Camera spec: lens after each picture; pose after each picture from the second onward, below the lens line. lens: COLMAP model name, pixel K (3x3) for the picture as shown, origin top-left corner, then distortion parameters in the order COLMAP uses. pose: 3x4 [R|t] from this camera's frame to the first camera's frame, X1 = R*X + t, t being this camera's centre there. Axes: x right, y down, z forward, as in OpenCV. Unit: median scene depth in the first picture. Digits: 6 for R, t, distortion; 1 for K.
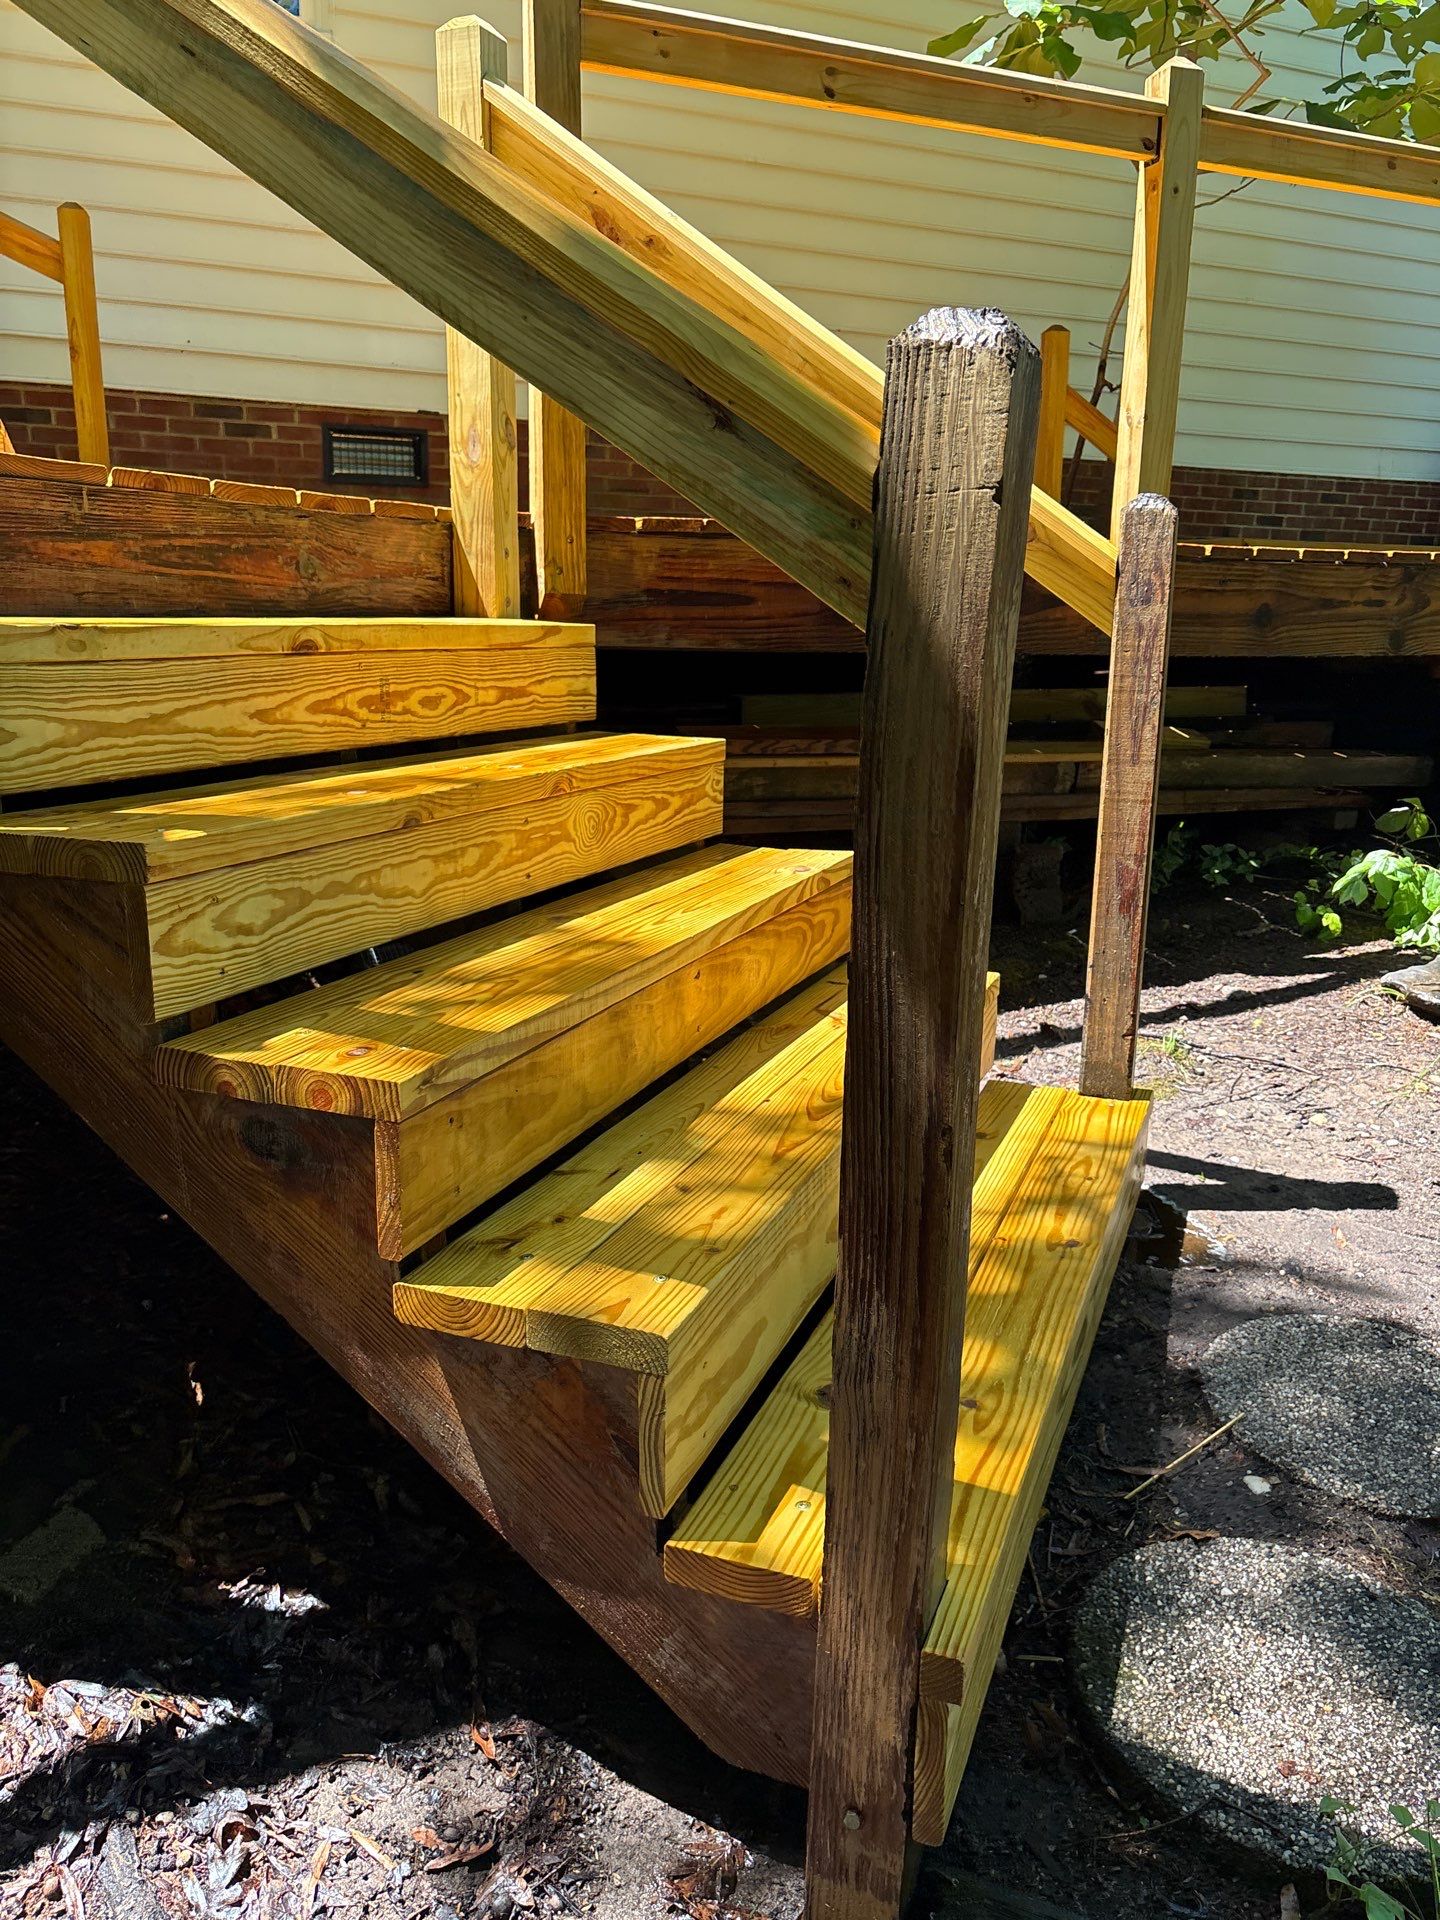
lens RADIAL K [[1531.5, 0, 720.0], [0, 1531.5, 960.0], [0, 0, 1]] dist [0.026640, -0.000201]
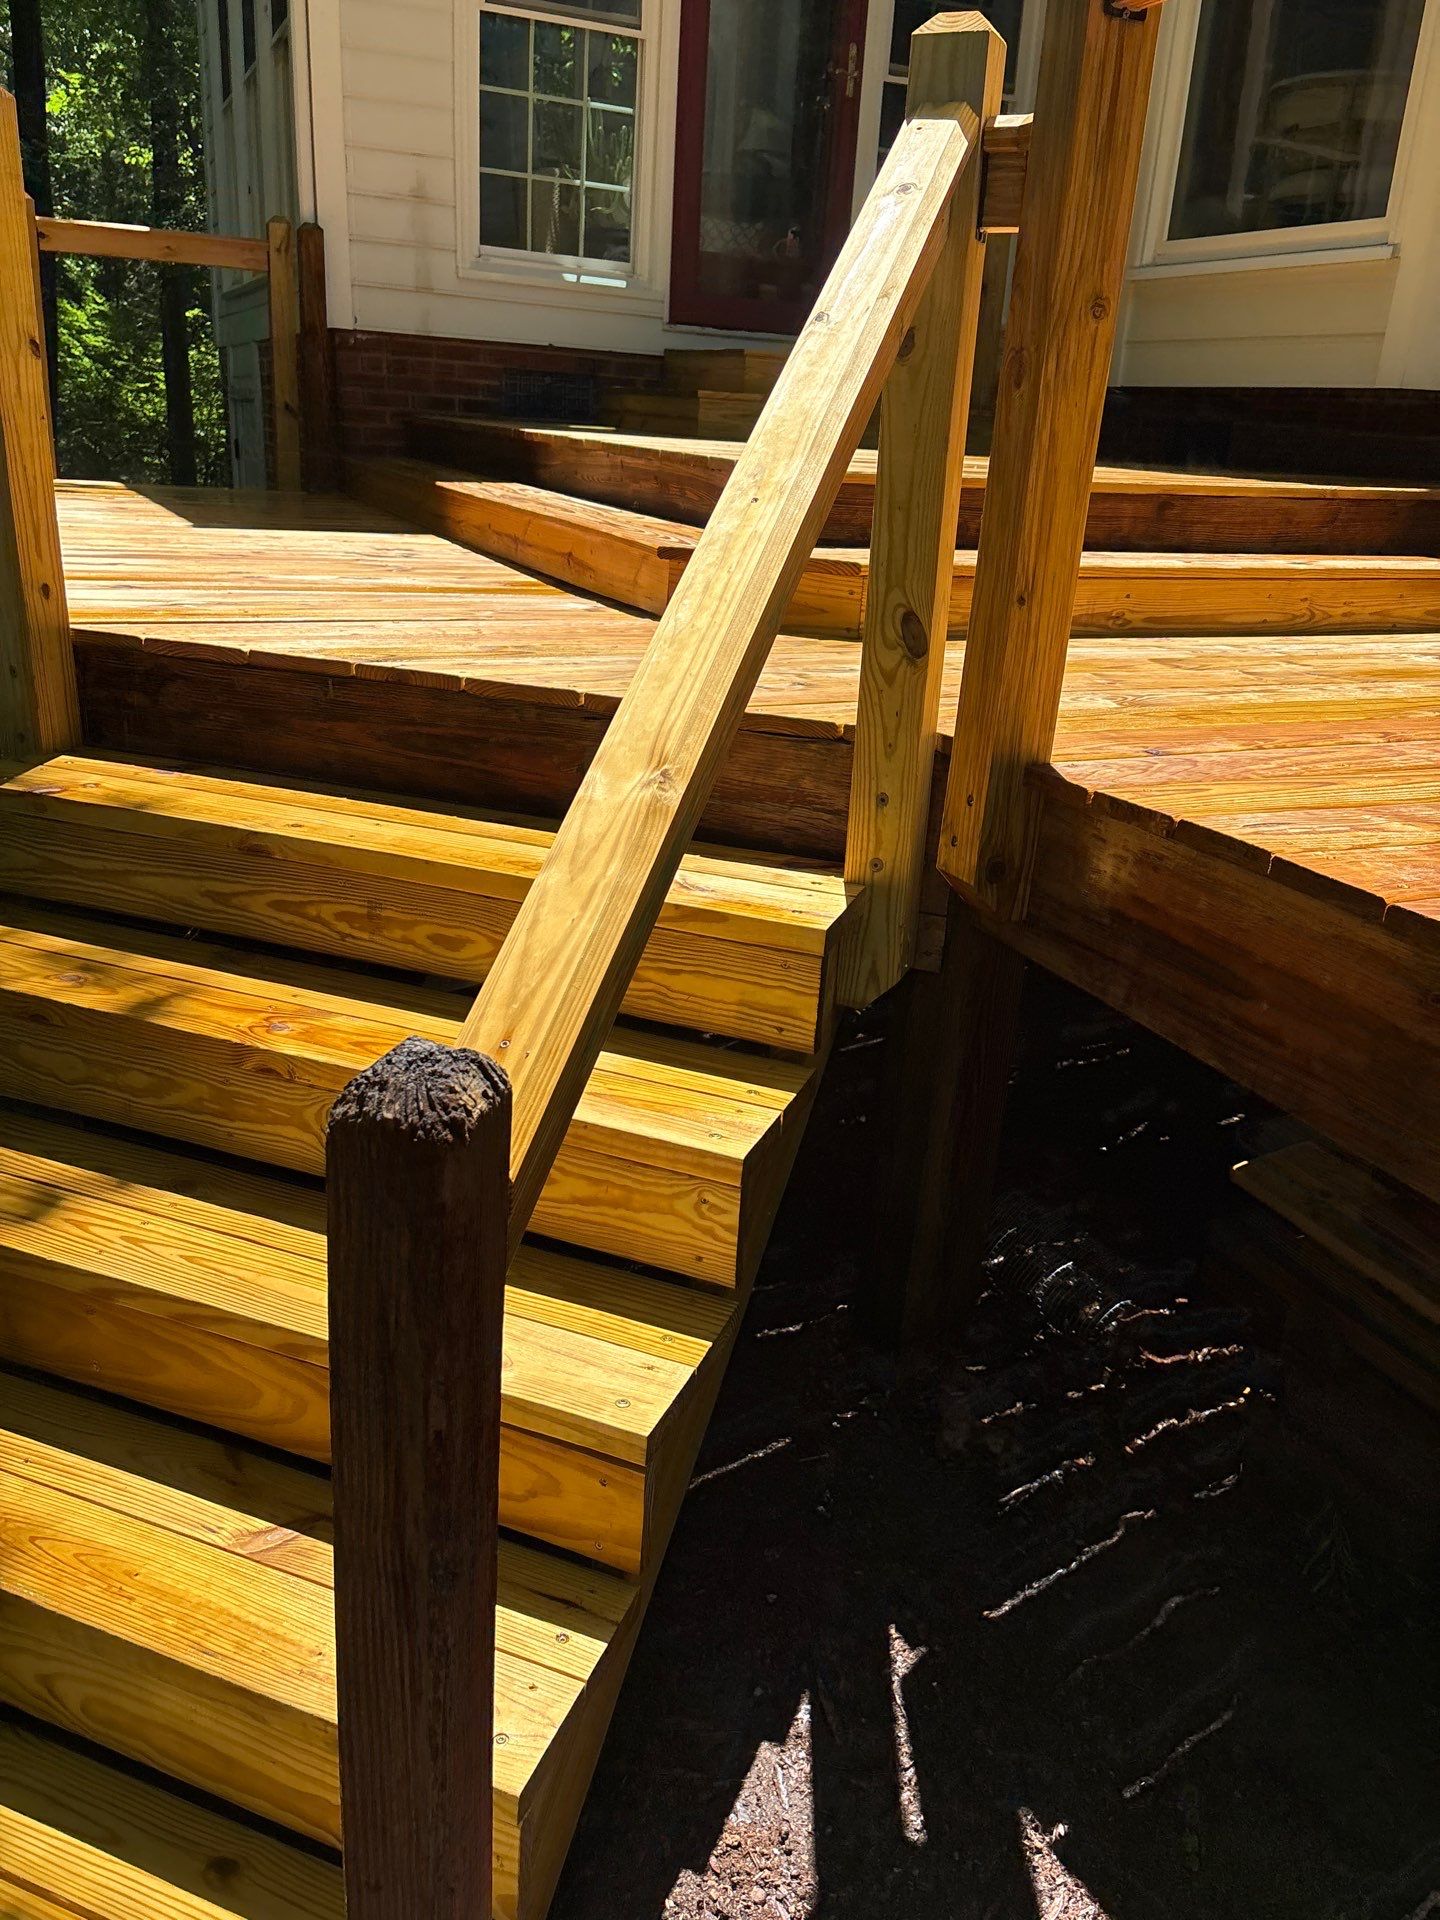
lens RADIAL K [[1497.2, 0, 720.0], [0, 1497.2, 960.0], [0, 0, 1]] dist [0.048527, -0.047593]
pose [[0.002496, 0.324308, -0.945948, 0.687964], [-0.268930, 0.911319, 0.311726, -0.501727], [0.963156, 0.253616, 0.089491, 1.130029]]
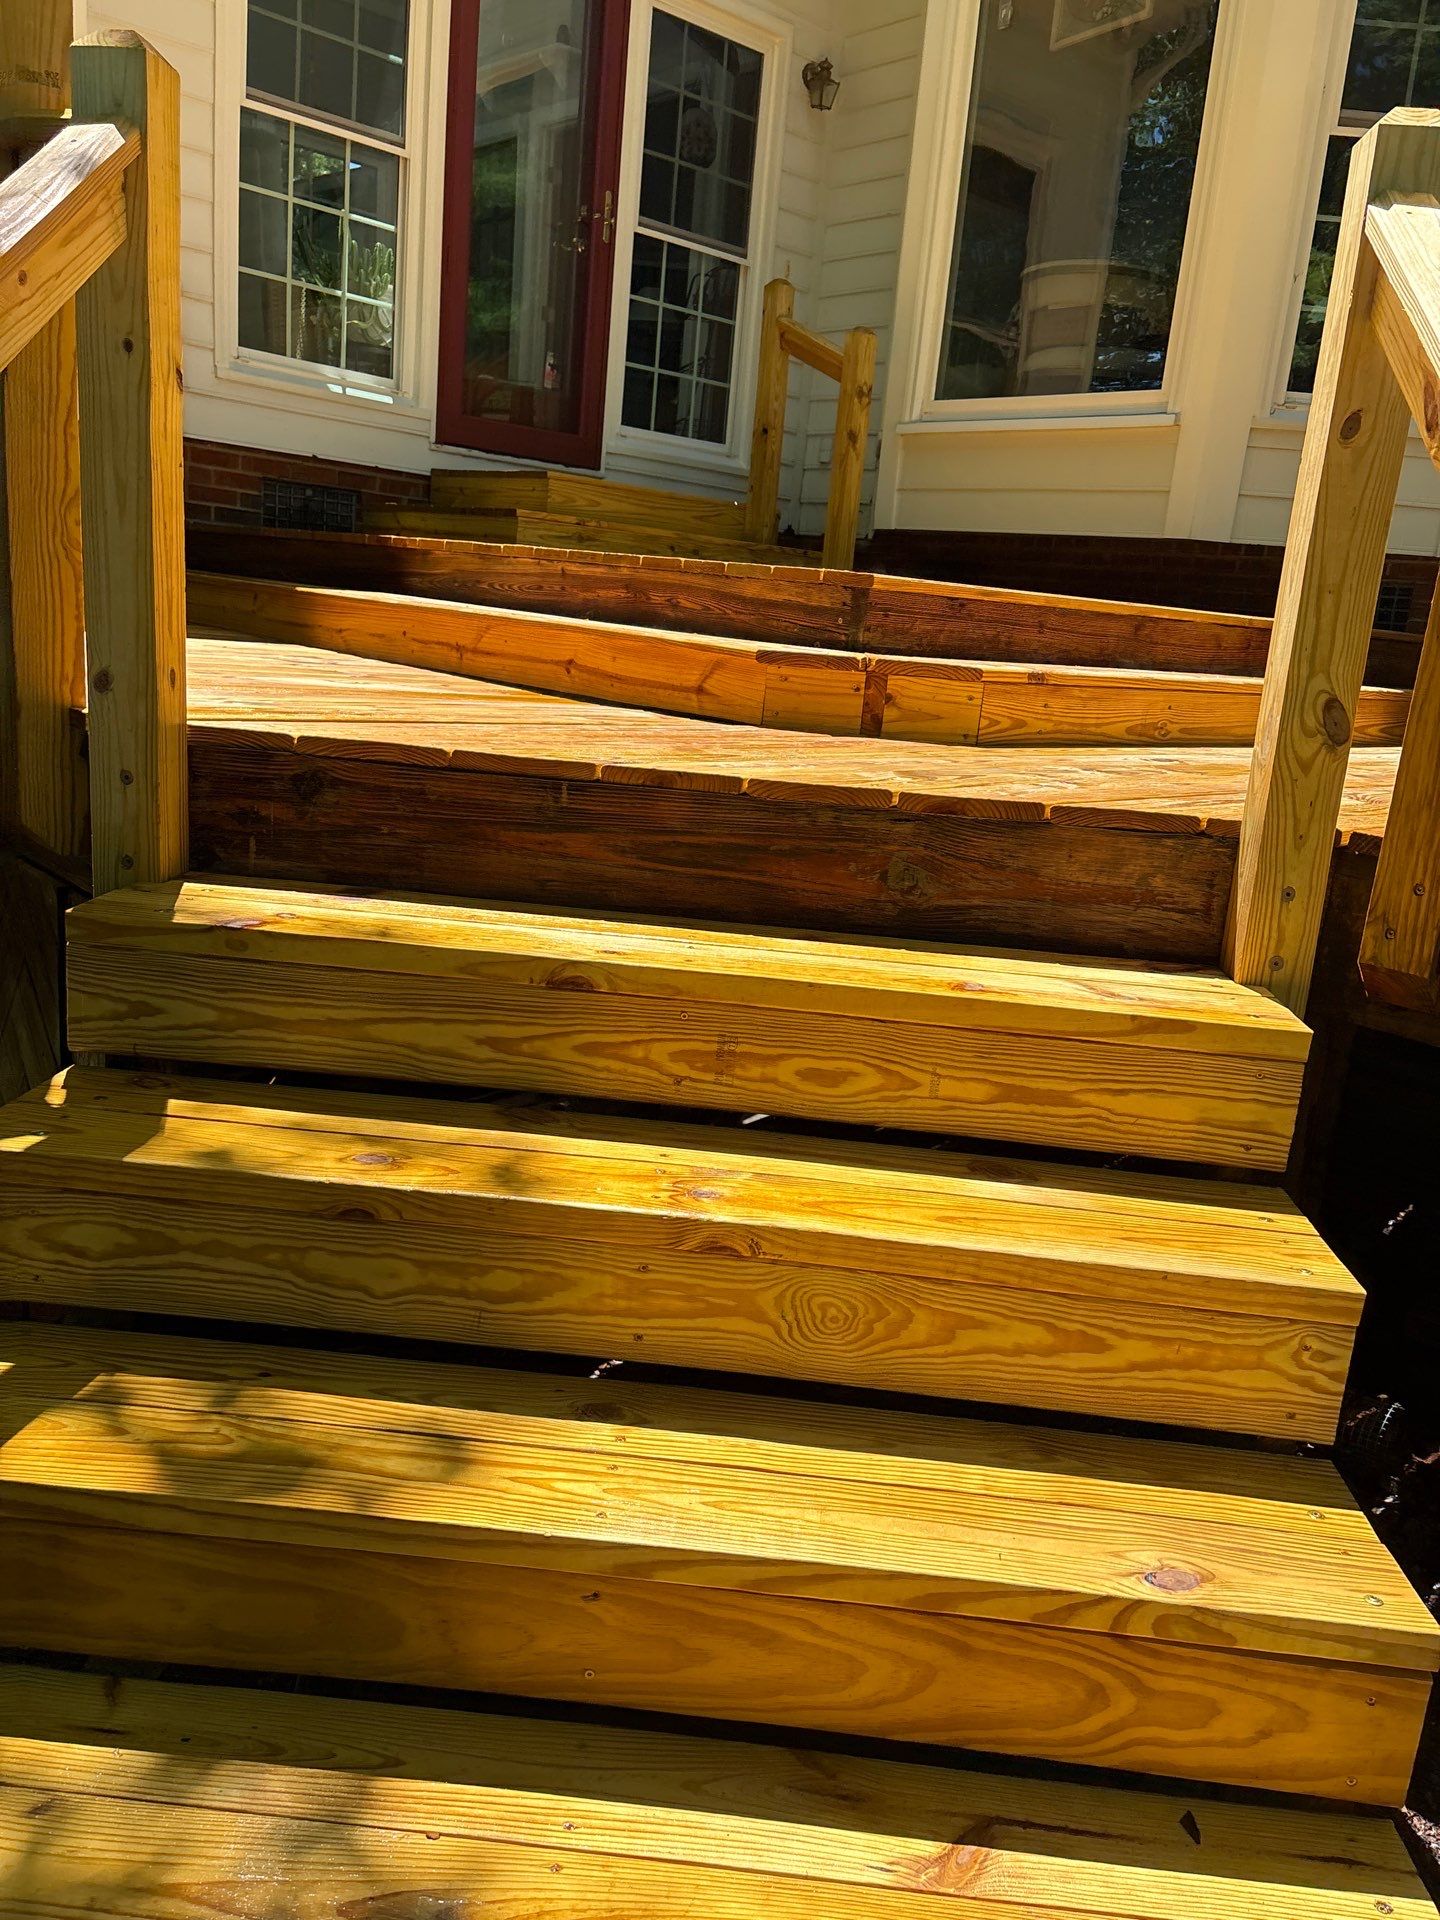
lens RADIAL K [[1487.4, 0, 730.2], [0, 1487.4, 944.7], [0, 0, 1]] dist [0.093657, -0.132433]
pose [[0.316853, 0.220357, -0.922522, 0.501416], [-0.286609, 0.949412, 0.128341, -0.330252], [0.904135, 0.223738, 0.363981, 0.698544]]
